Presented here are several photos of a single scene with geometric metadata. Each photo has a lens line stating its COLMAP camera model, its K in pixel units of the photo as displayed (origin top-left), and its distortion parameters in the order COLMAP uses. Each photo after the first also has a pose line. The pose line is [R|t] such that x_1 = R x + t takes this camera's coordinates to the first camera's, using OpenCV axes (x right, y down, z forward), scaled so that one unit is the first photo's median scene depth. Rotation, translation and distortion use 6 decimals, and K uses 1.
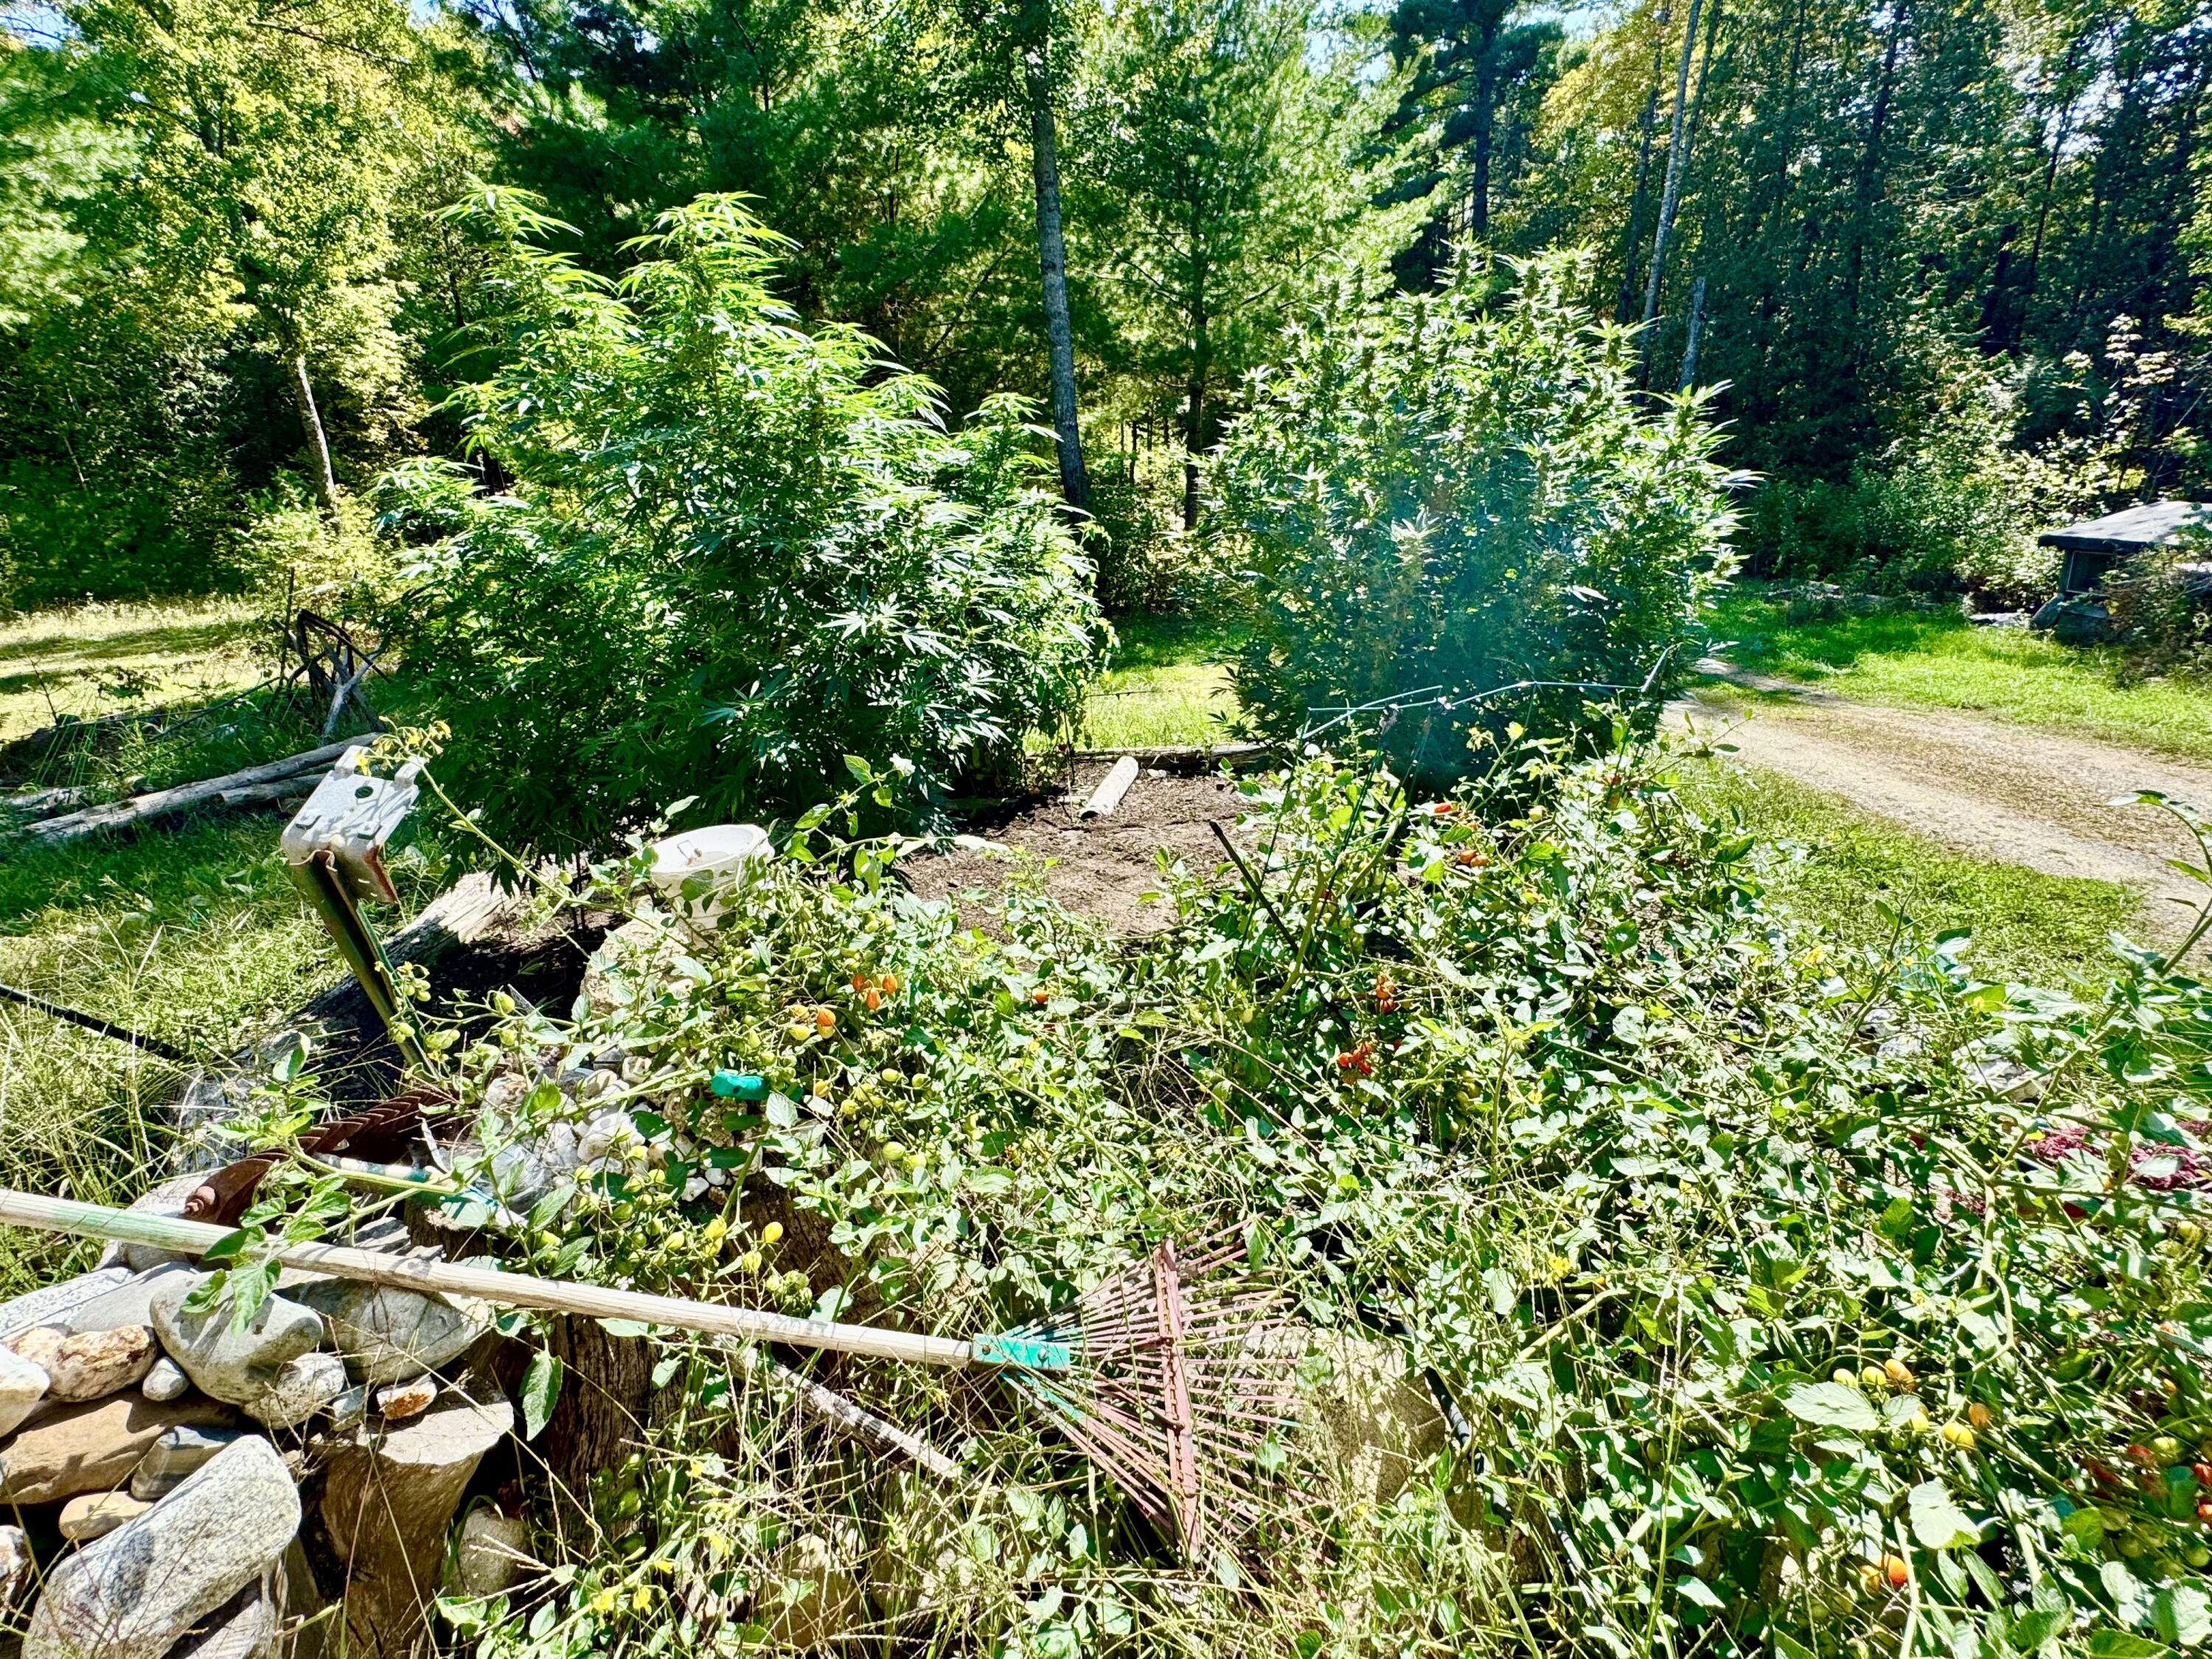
lens RADIAL K [[1000.3, 0, 1106.0], [0, 1000.3, 829.5], [0, 0, 1]] dist [-0.001421, -0.000212]
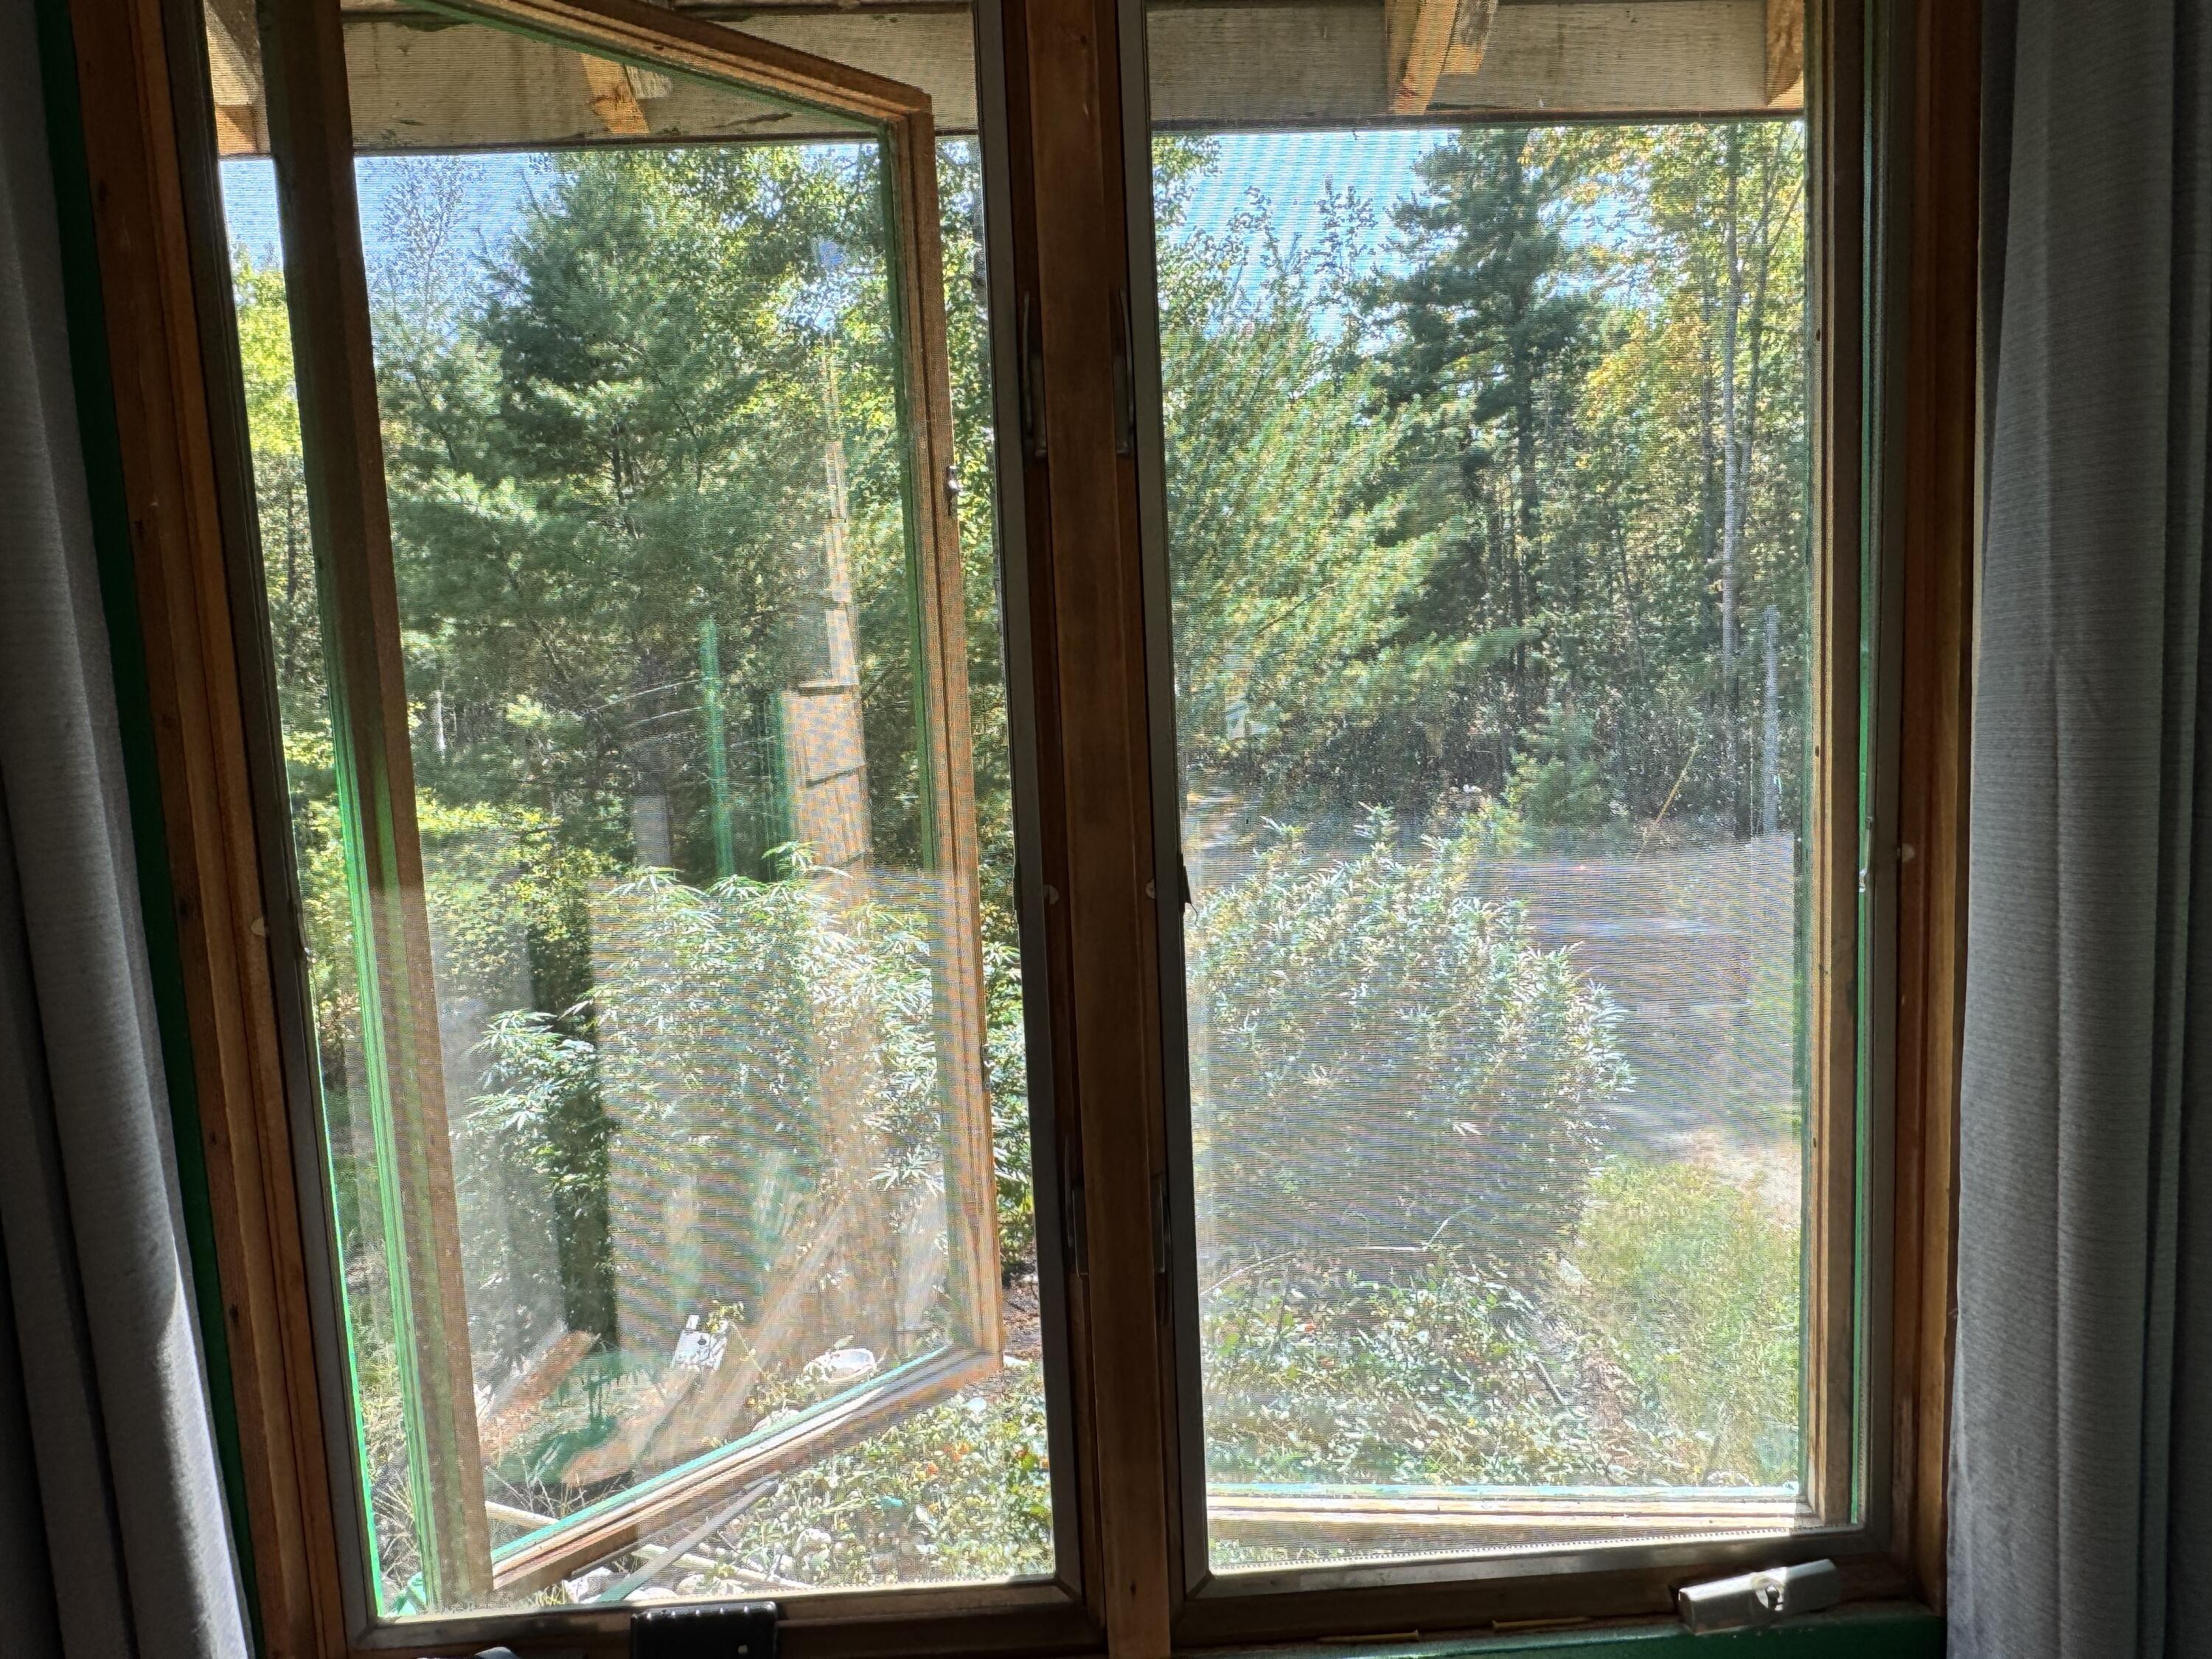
lens RADIAL K [[1474.7, 0, 1106.0], [0, 1474.7, 829.5], [0, 0, 1]] dist [-0.002901, 0.001768]
pose [[0.999694, -0.006715, 0.023808, -0.001887], [0.013411, 0.955846, -0.293561, -0.010309], [-0.020785, 0.293790, 0.955644, -0.152264]]
